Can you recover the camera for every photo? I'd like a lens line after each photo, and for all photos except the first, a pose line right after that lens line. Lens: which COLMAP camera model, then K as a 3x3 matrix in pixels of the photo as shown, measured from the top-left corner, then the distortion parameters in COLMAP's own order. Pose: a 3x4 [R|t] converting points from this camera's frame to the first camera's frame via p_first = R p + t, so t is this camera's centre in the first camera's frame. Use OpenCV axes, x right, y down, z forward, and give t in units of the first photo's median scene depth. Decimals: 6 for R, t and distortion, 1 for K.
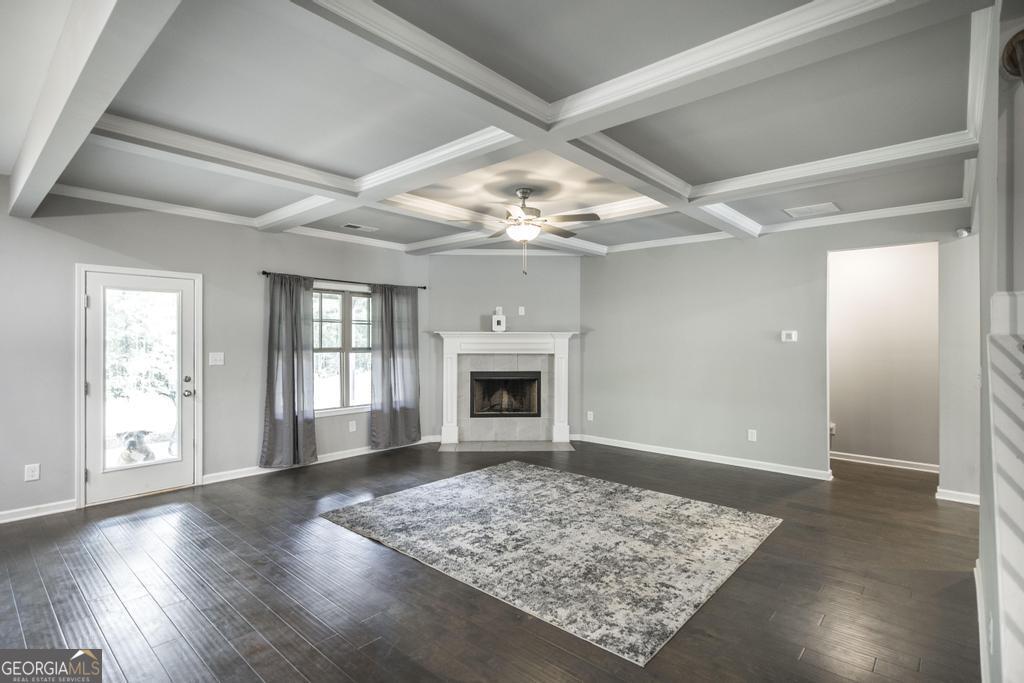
lens RADIAL K [[489.9, 0, 515.0], [0, 489.9, 337.7], [0, 0, 1]] dist [-0.004676, 0.000164]
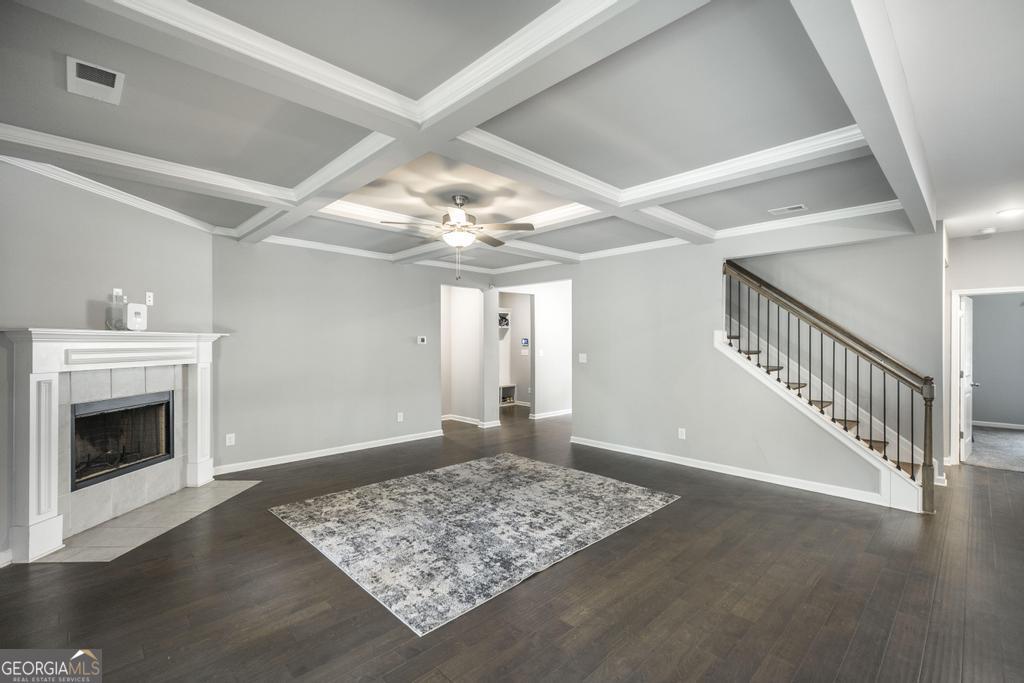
lens RADIAL K [[446.8, 0, 518.3], [0, 446.8, 344.8], [0, 0, 1]] dist [0.010329, -0.000041]
pose [[0.081566, -0.007085, 0.996643, -0.945152], [-0.002517, 0.999970, 0.007315, -0.001819], [-0.996665, -0.003105, 0.081546, 0.843674]]
